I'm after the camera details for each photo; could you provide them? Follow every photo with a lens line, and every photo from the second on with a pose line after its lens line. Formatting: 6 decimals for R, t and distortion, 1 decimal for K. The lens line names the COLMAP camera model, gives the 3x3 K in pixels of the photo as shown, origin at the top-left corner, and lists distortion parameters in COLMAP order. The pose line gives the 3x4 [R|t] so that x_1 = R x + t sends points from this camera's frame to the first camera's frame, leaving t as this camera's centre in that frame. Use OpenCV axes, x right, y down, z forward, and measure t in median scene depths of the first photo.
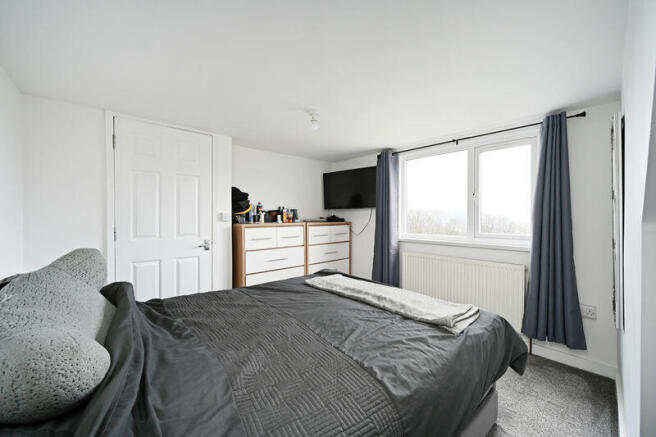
lens RADIAL K [[255.7, 0, 328.0], [0, 255.7, 218.5], [0, 0, 1]] dist [-0.001492, -0.000291]
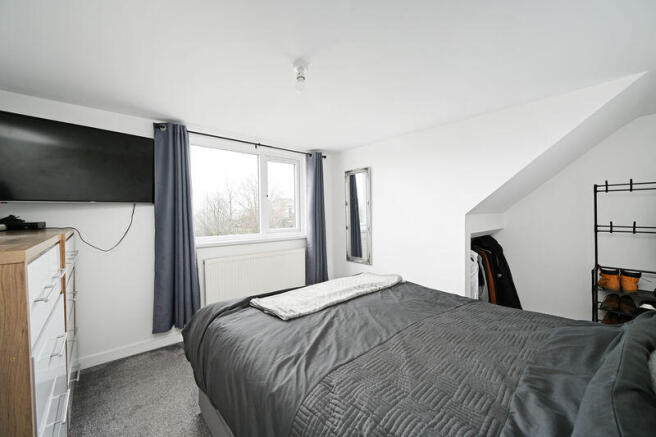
lens RADIAL K [[255.7, 0, 328.0], [0, 255.7, 218.5], [0, 0, 1]] dist [-0.001492, -0.000291]
pose [[0.017940, -0.015812, 0.999714, -0.735444], [0.020530, 0.999670, 0.015443, -0.008173], [-0.999628, 0.020247, 0.018258, 0.894765]]
